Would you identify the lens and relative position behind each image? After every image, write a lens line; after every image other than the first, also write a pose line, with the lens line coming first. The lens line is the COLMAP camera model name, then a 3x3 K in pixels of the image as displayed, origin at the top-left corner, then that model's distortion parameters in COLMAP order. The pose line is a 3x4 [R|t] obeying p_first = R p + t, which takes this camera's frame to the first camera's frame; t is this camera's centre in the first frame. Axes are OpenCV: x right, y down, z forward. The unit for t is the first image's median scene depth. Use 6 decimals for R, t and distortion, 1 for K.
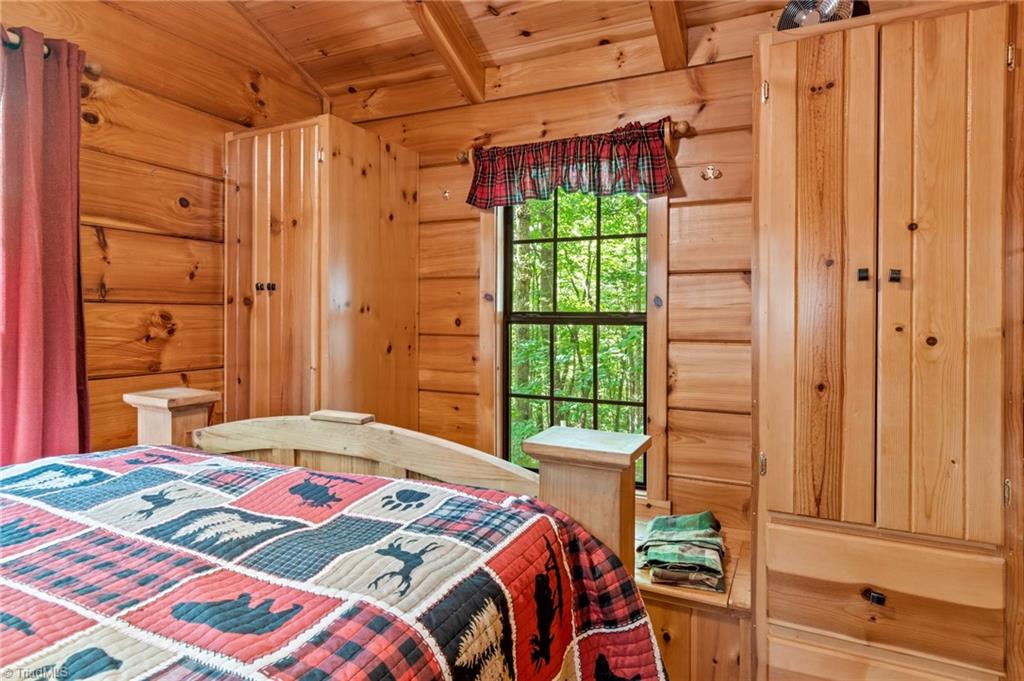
lens RADIAL K [[561.9, 0, 534.0], [0, 561.9, 320.4], [0, 0, 1]] dist [0.001271, -0.000697]
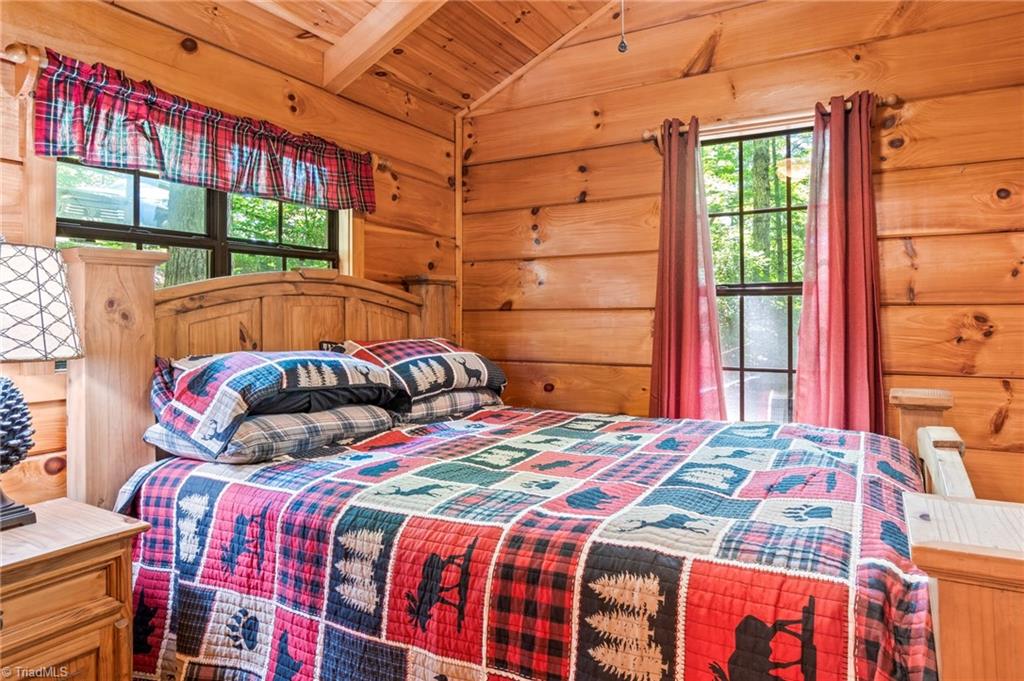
lens RADIAL K [[607.9, 0, 547.7], [0, 607.9, 313.1], [0, 0, 1]] dist [0.000156, -0.000057]
pose [[-0.052318, -0.011501, -0.998564, 0.457787], [-0.007327, 0.999911, -0.011133, 0.001611], [0.998604, 0.006734, -0.052397, 0.352844]]
